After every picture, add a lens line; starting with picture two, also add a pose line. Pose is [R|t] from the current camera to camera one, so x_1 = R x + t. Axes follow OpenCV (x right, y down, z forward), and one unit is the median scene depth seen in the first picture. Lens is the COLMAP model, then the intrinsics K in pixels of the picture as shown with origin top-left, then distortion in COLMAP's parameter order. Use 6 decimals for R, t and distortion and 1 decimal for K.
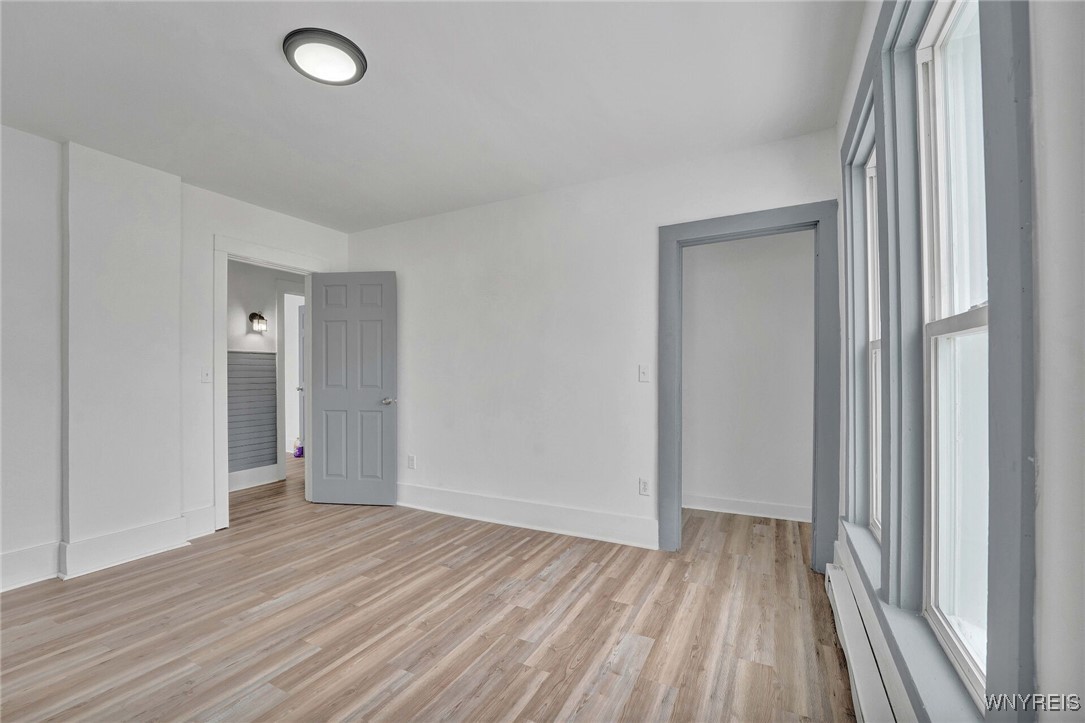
lens RADIAL K [[450.5, 0, 537.8], [0, 450.5, 363.3], [0, 0, 1]] dist [-0.018664, -0.000089]
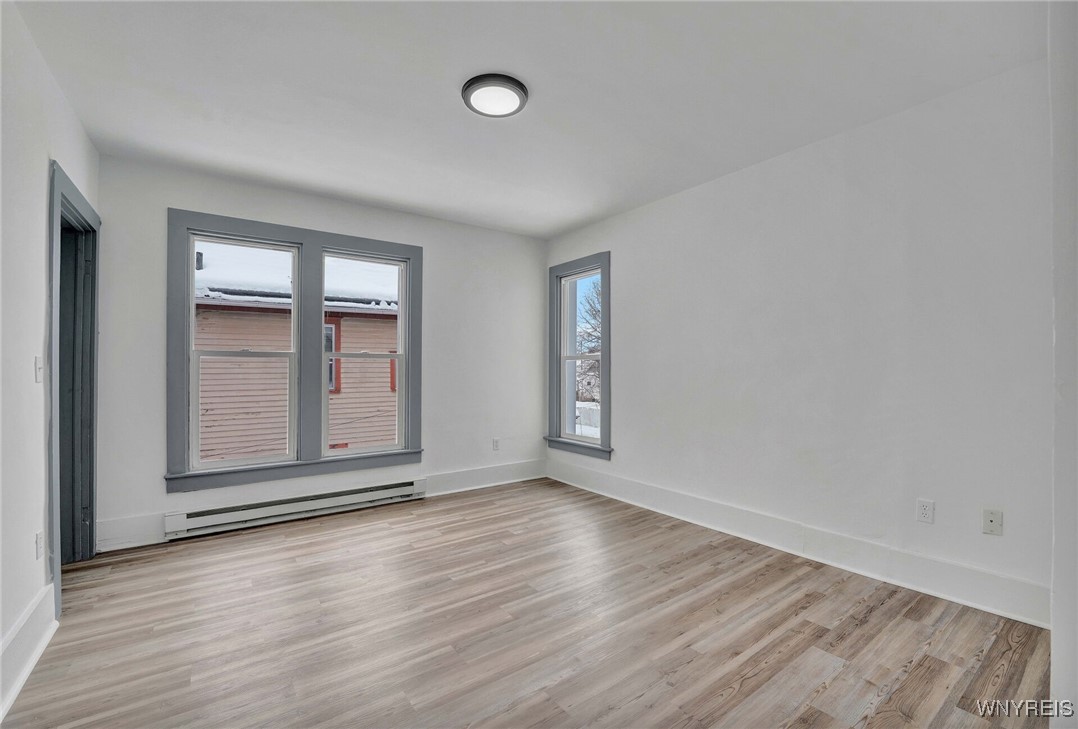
lens RADIAL K [[448.7, 0, 539.0], [0, 448.7, 364.5], [0, 0, 1]] dist [0.000066, 0.000007]
pose [[-0.892128, 0.016897, 0.451467, -1.040039], [0.000513, 0.999338, -0.036388, 0.060418], [-0.451783, -0.032231, -0.891546, 1.883661]]
